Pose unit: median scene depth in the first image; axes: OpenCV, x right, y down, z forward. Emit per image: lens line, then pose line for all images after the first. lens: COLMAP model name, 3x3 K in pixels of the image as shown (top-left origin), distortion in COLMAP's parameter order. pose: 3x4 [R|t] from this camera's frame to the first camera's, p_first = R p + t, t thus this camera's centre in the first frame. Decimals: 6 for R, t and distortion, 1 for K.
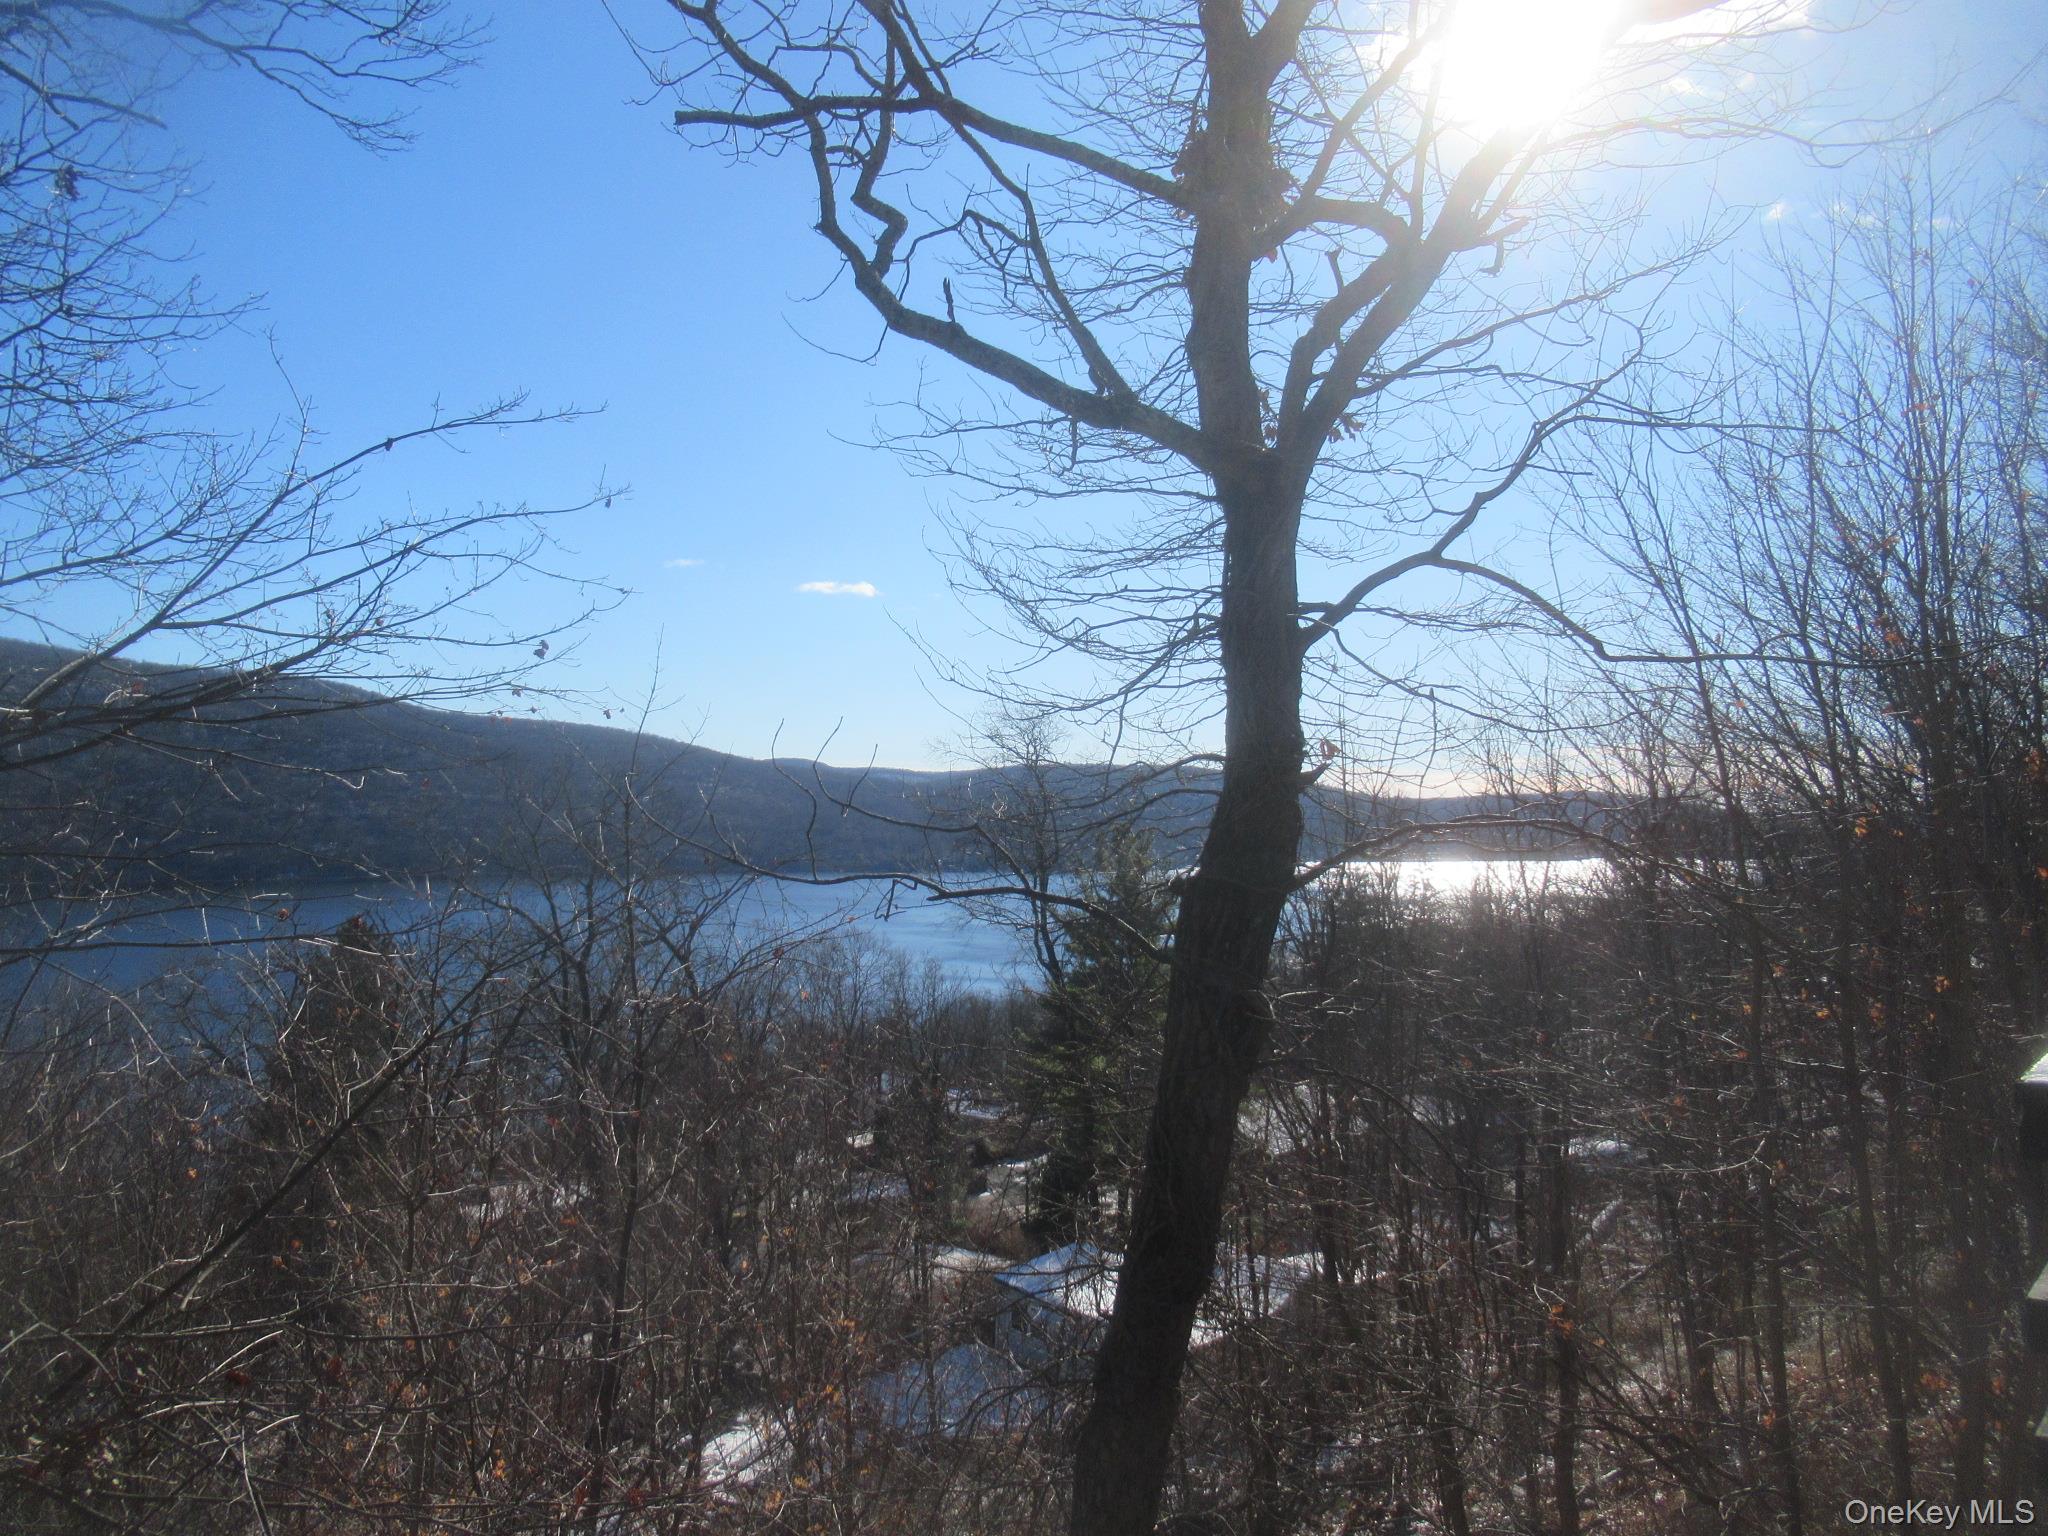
lens RADIAL K [[1523.5, 0, 1031.7], [0, 1523.5, 771.0], [0, 0, 1]] dist [-0.006272, -0.003506]
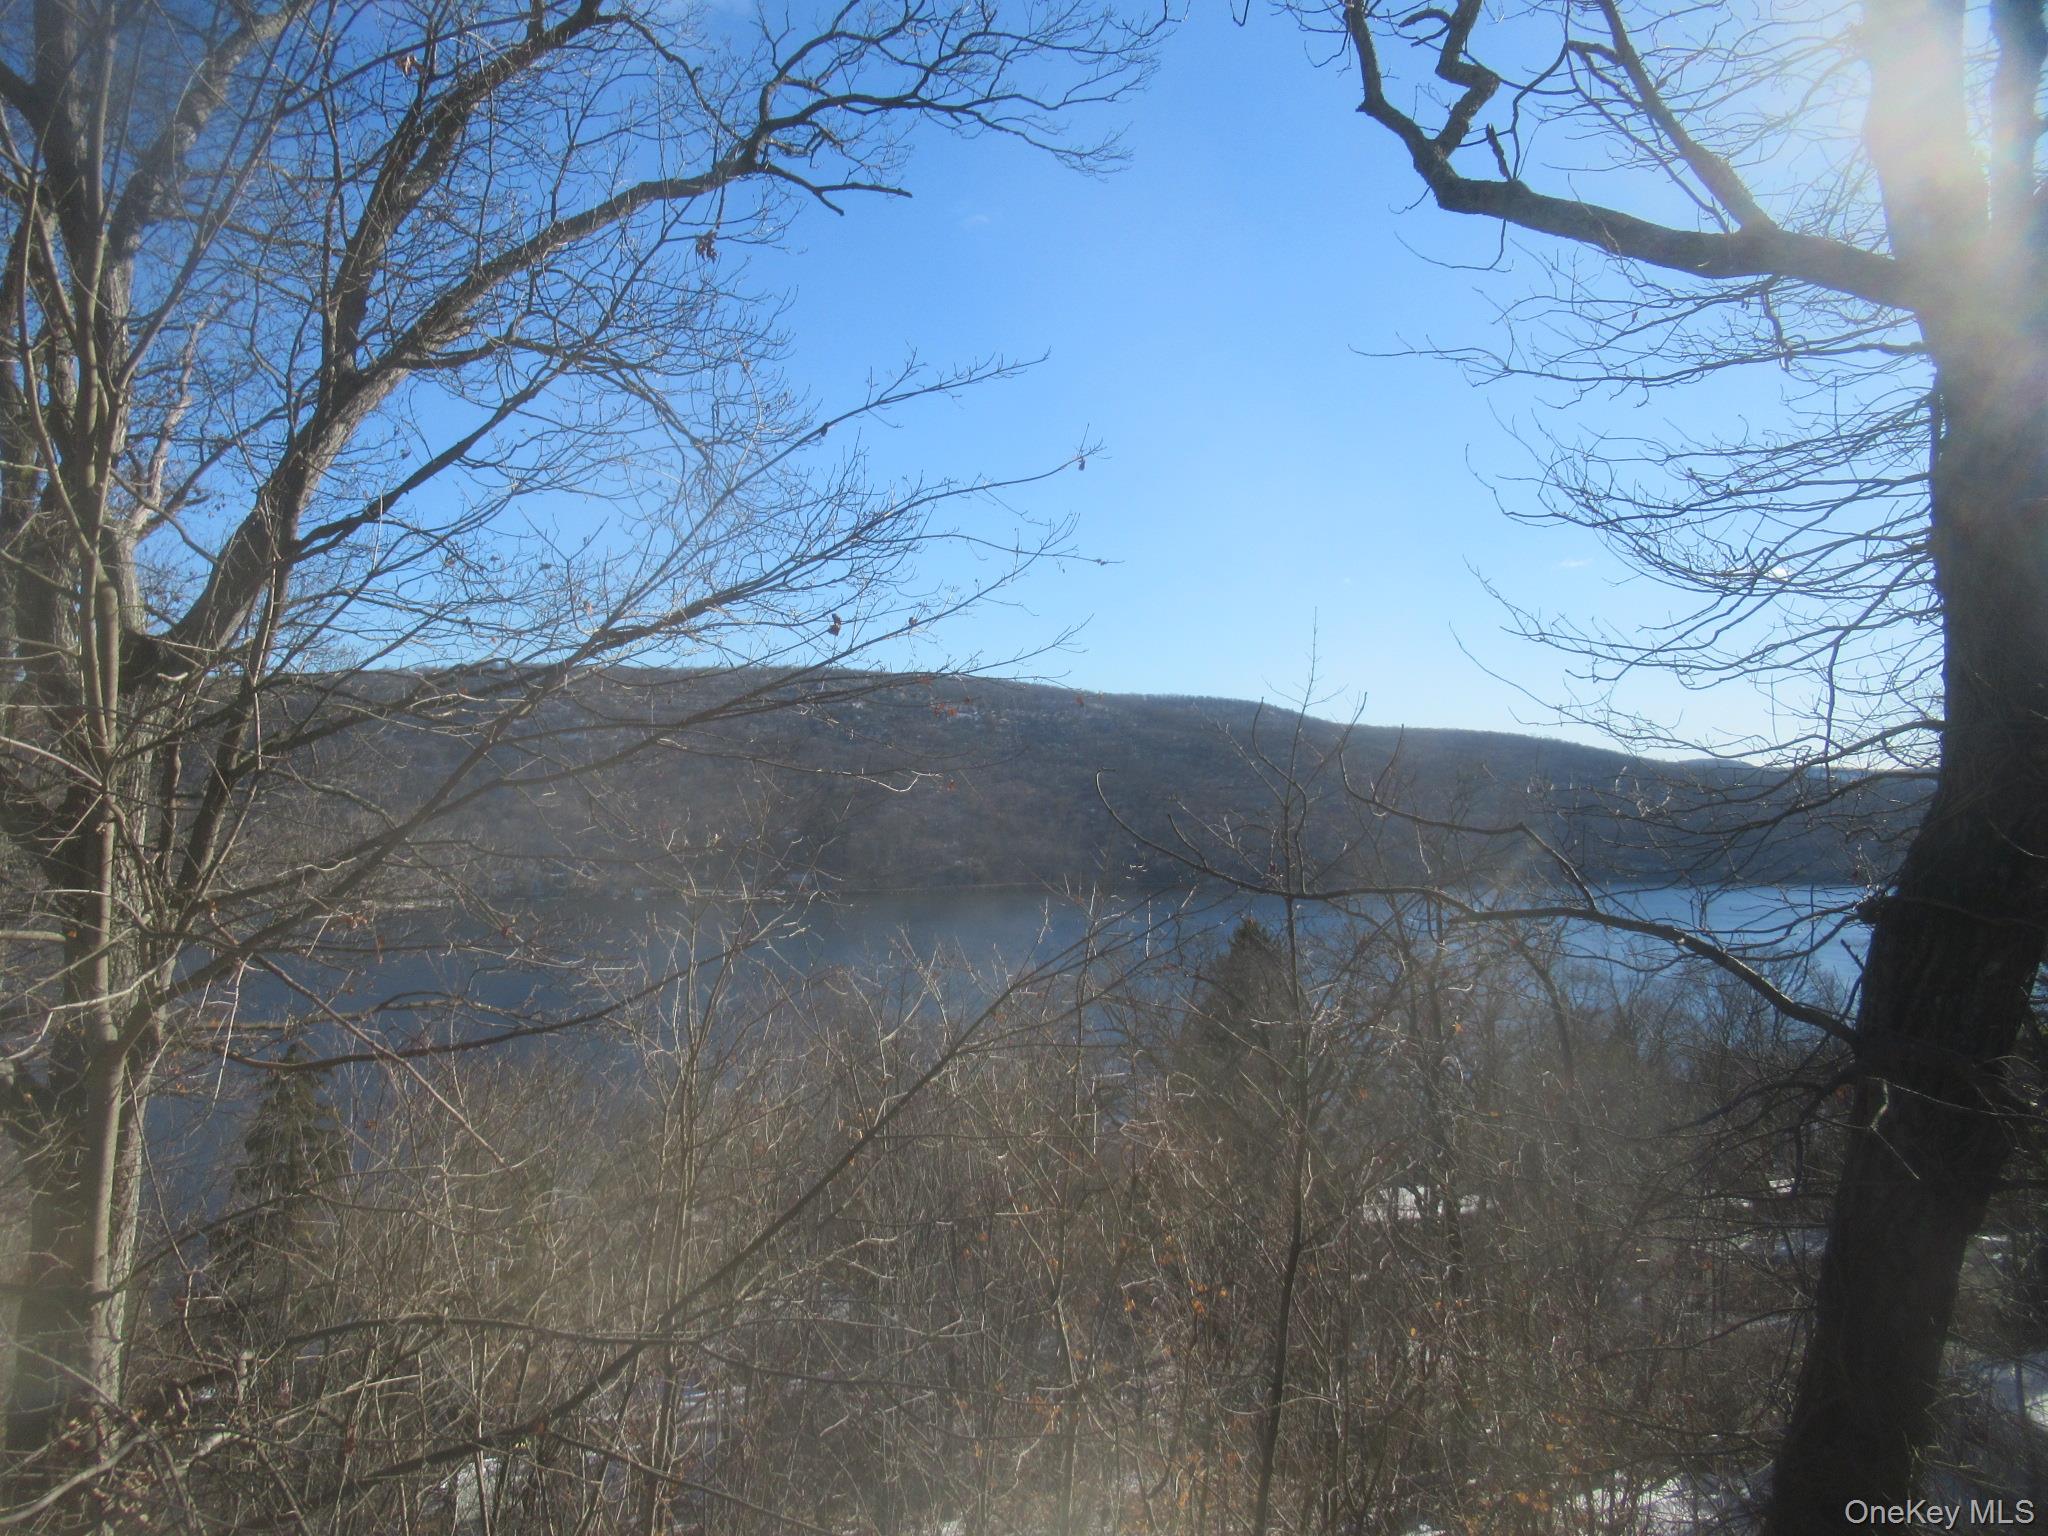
lens RADIAL K [[1526.2, 0, 1035.4], [0, 1526.2, 770.4], [0, 0, 1]] dist [-0.001988, -0.002365]
pose [[0.839887, -0.026452, -0.542116, 0.130053], [0.023786, 0.999646, -0.011926, 0.009018], [0.542240, -0.002878, 0.840219, 0.170769]]
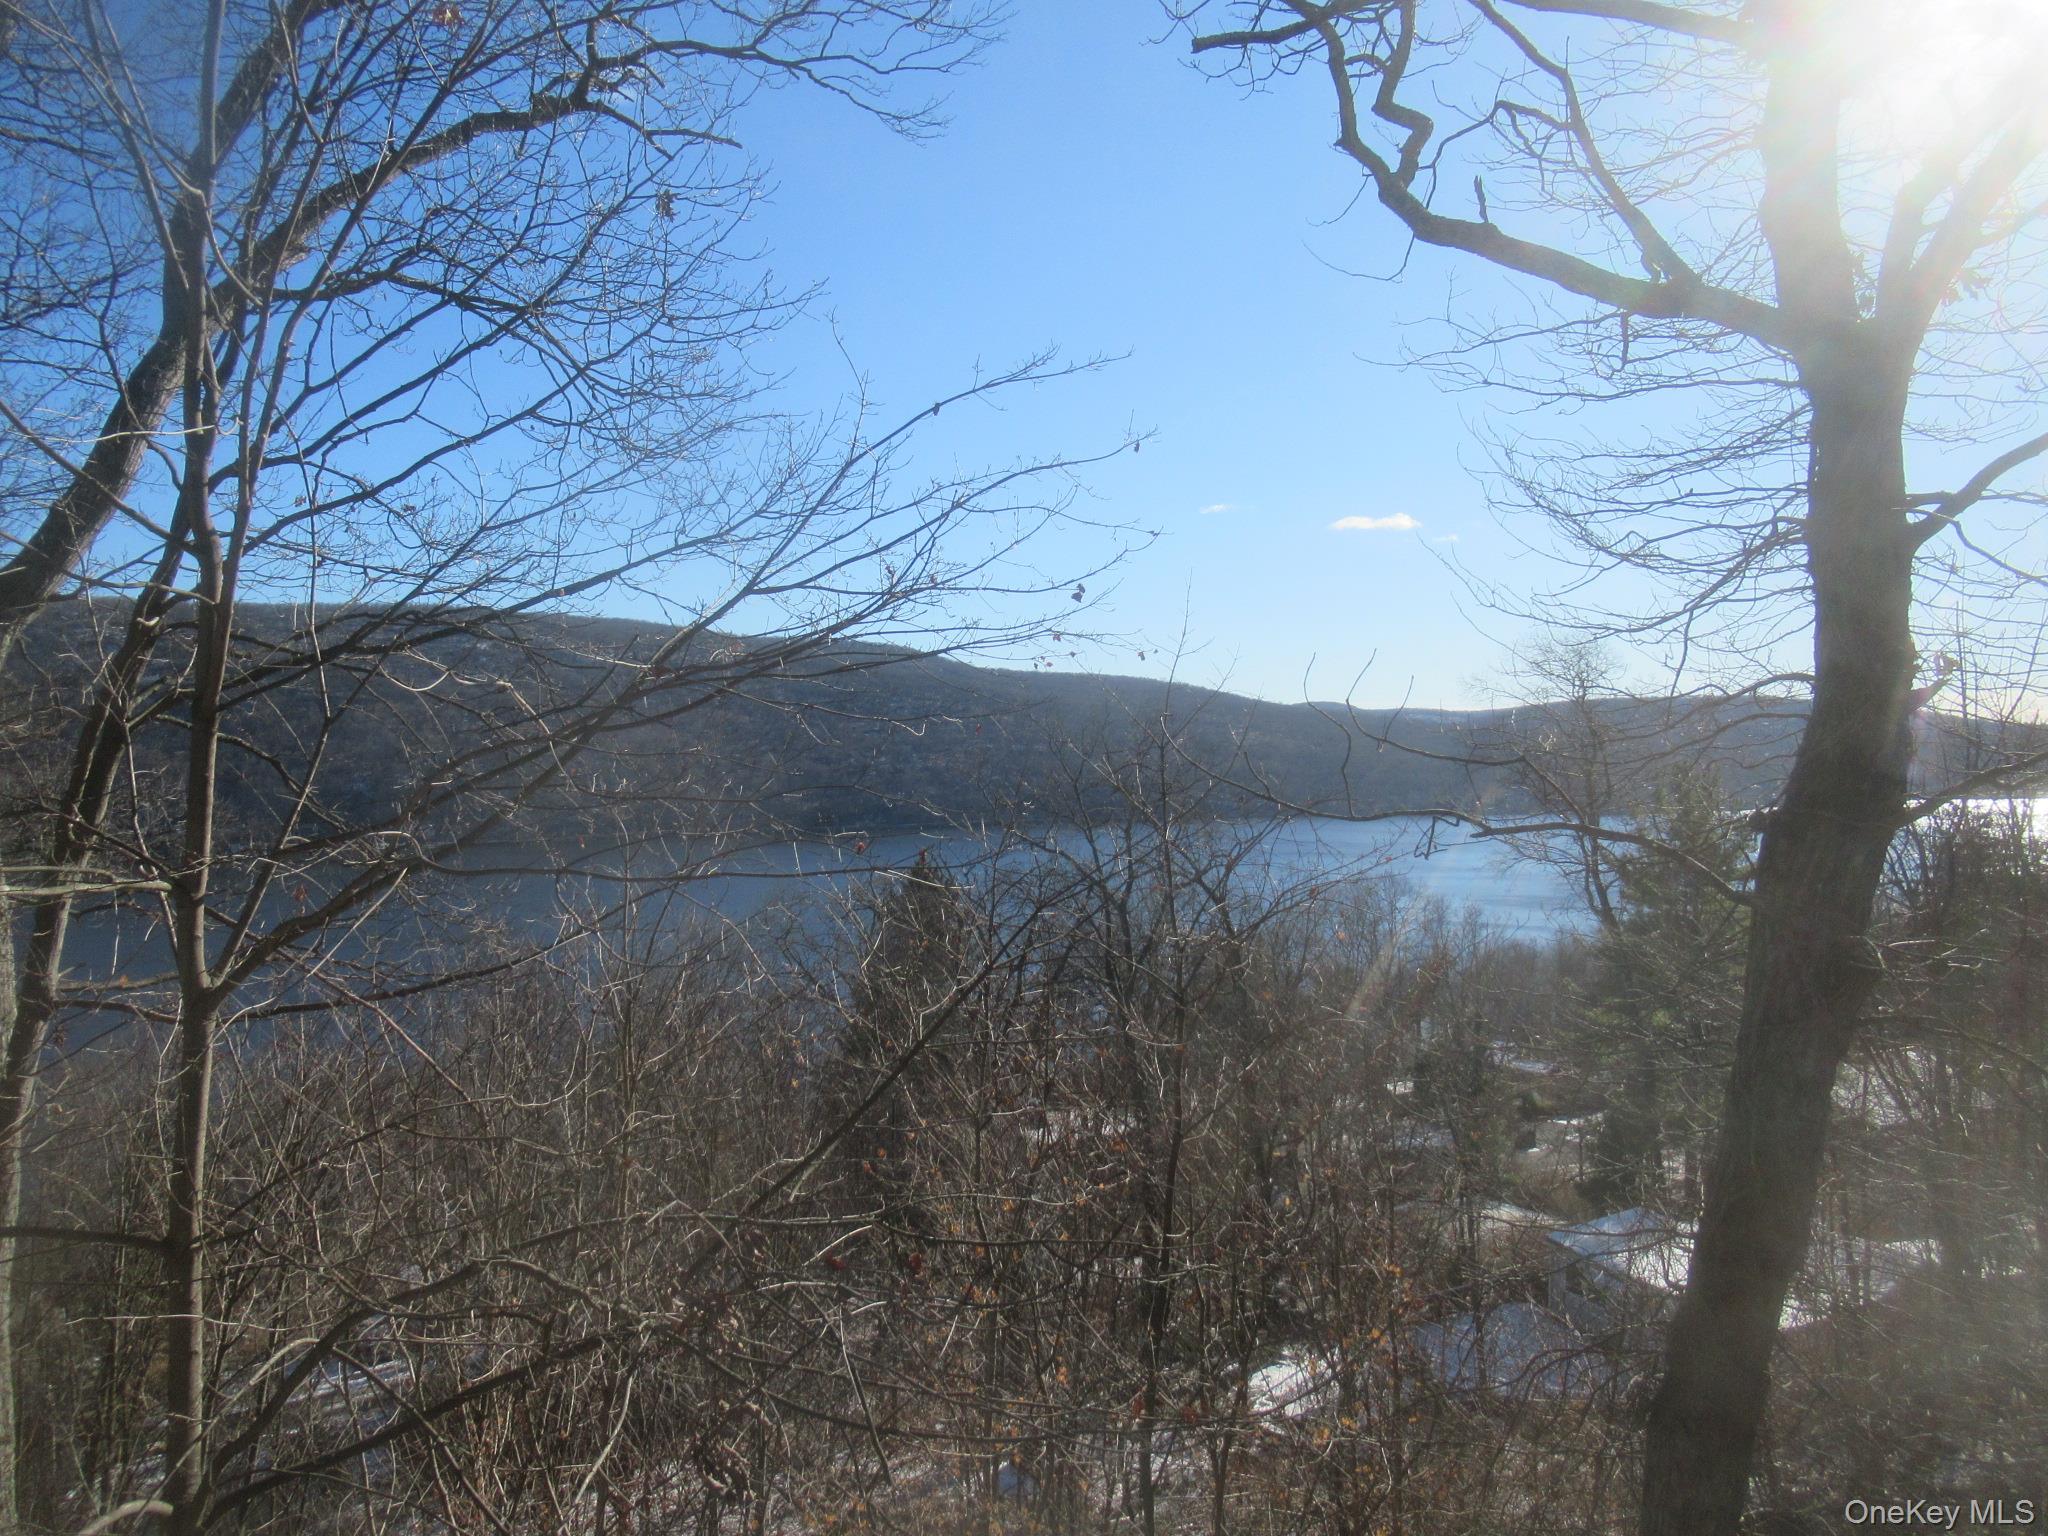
lens RADIAL K [[1526.2, 0, 1035.4], [0, 1526.2, 770.4], [0, 0, 1]] dist [-0.001988, -0.002365]
pose [[0.941898, -0.017261, -0.335454, -0.002910], [0.029324, 0.999091, 0.030928, 0.004193], [0.334616, -0.038968, 0.941549, 0.006655]]
